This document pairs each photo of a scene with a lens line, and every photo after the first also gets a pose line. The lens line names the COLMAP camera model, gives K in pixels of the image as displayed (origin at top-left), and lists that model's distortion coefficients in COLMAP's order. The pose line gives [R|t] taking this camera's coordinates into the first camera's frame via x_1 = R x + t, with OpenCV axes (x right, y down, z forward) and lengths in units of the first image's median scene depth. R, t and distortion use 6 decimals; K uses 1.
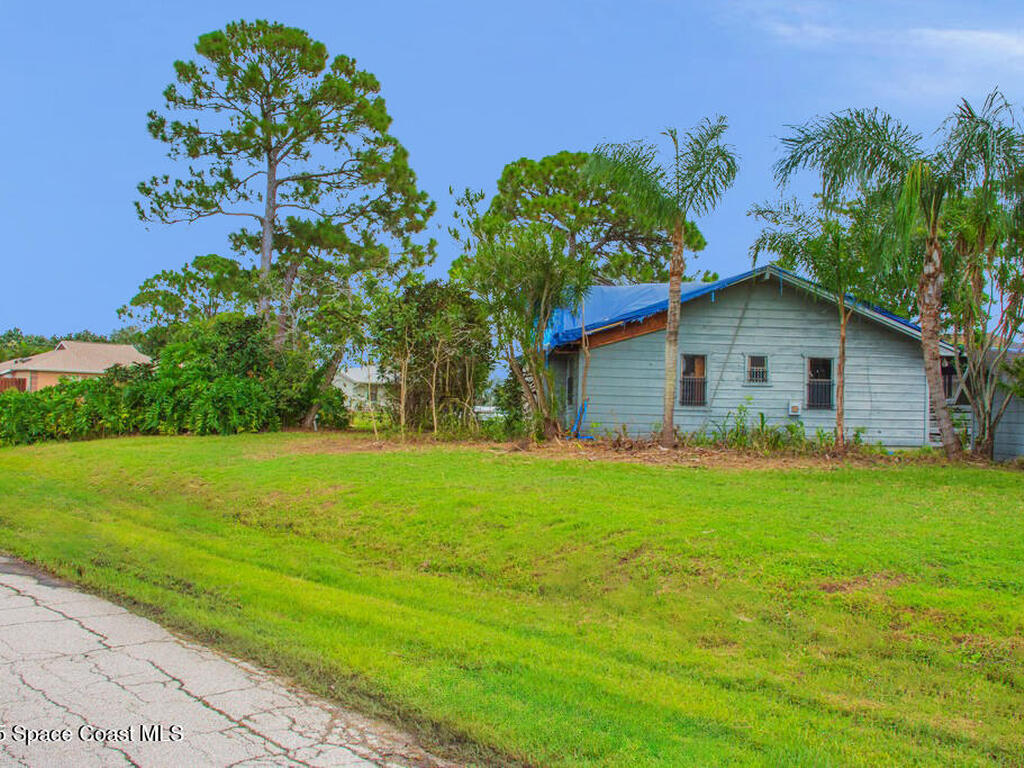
lens RADIAL K [[919.6, 0, 512.0], [0, 919.6, 384.0], [0, 0, 1]] dist [-0.144604, 0.124542]
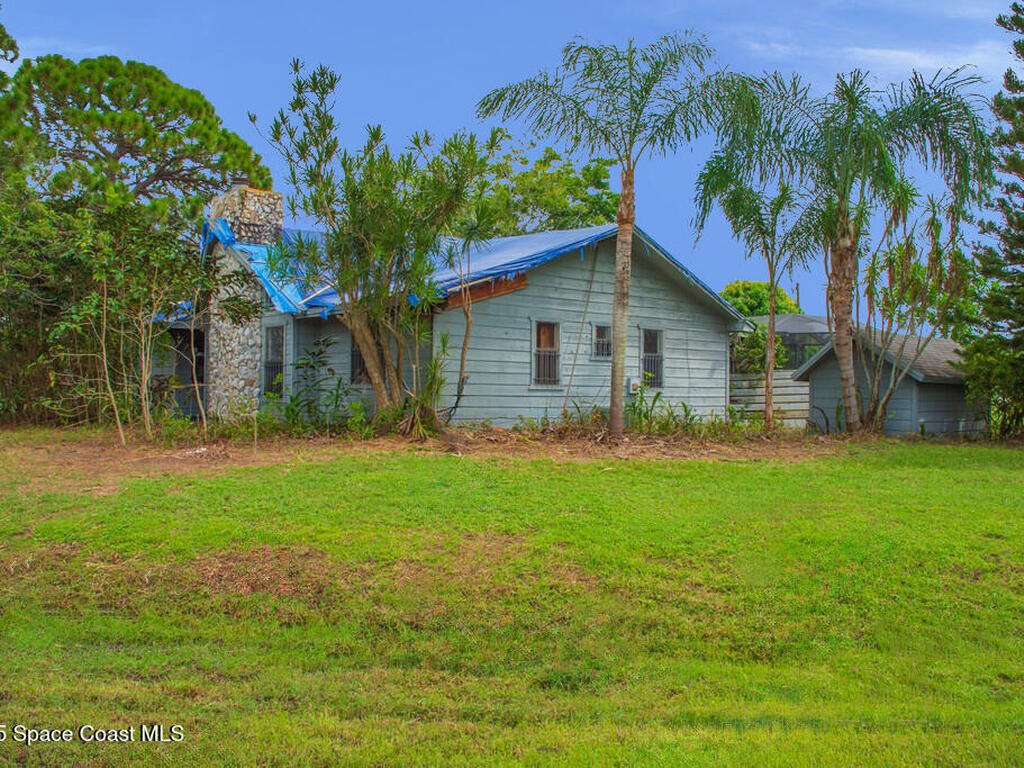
lens RADIAL K [[954.3, 0, 512.0], [0, 954.3, 384.0], [0, 0, 1]] dist [-0.118551, 0.068854]
pose [[0.767255, -0.010113, 0.641263, -0.377677], [-0.005545, 0.999734, 0.022400, 0.004528], [-0.641319, -0.020742, 0.766994, 0.358166]]
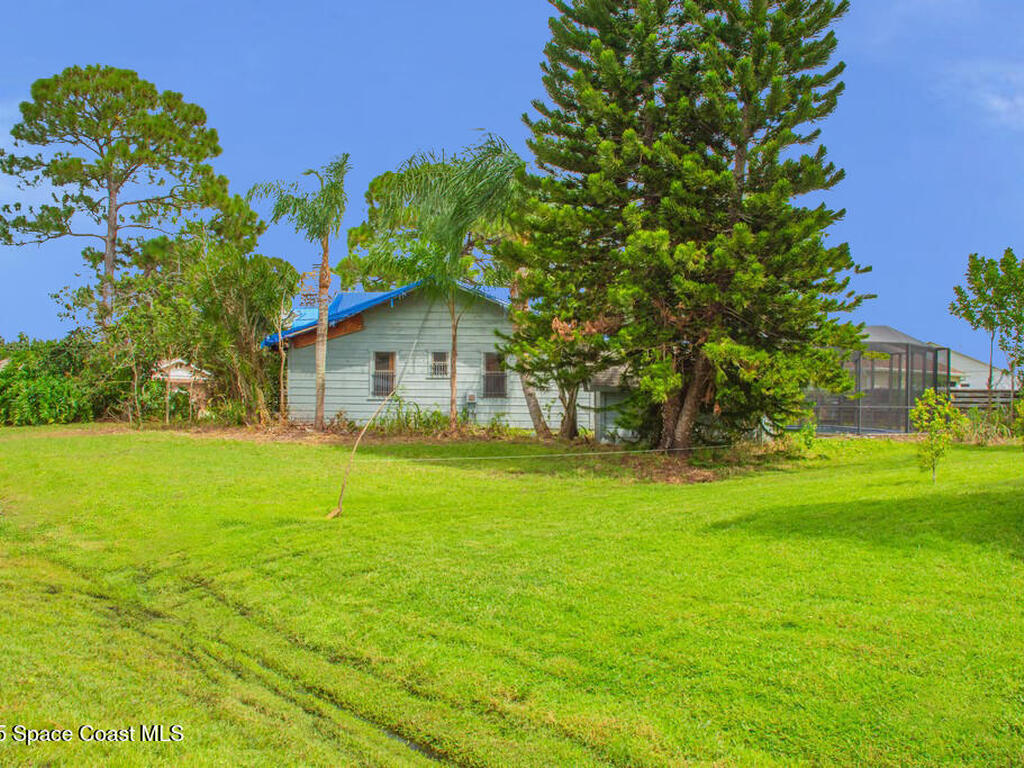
lens RADIAL K [[954.3, 0, 512.0], [0, 954.3, 384.0], [0, 0, 1]] dist [-0.118551, 0.068854]
pose [[0.998766, -0.012328, -0.048100, 0.420317], [0.012217, 0.999922, -0.002591, 0.014134], [0.048128, 0.002000, 0.998839, -0.212588]]
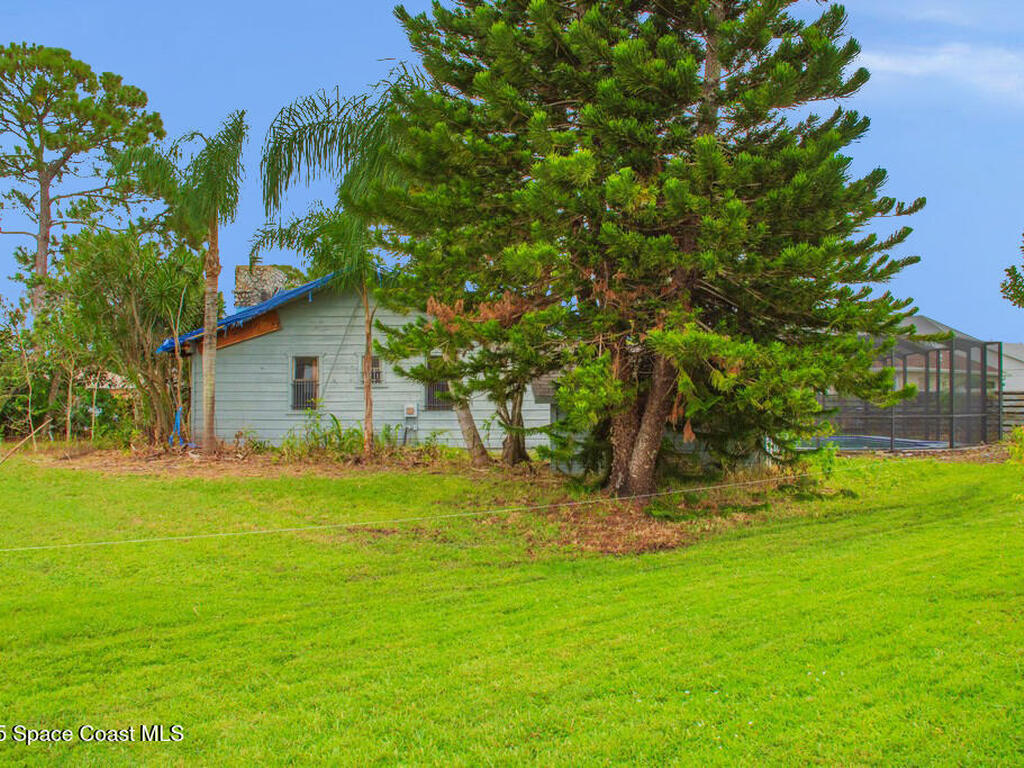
lens RADIAL K [[919.6, 0, 512.0], [0, 919.6, 384.0], [0, 0, 1]] dist [-0.144604, 0.124542]
pose [[0.996207, -0.025677, -0.083141, 0.495229], [0.025068, 0.999651, -0.008353, 0.010386], [0.083327, 0.006237, 0.996503, 0.057929]]
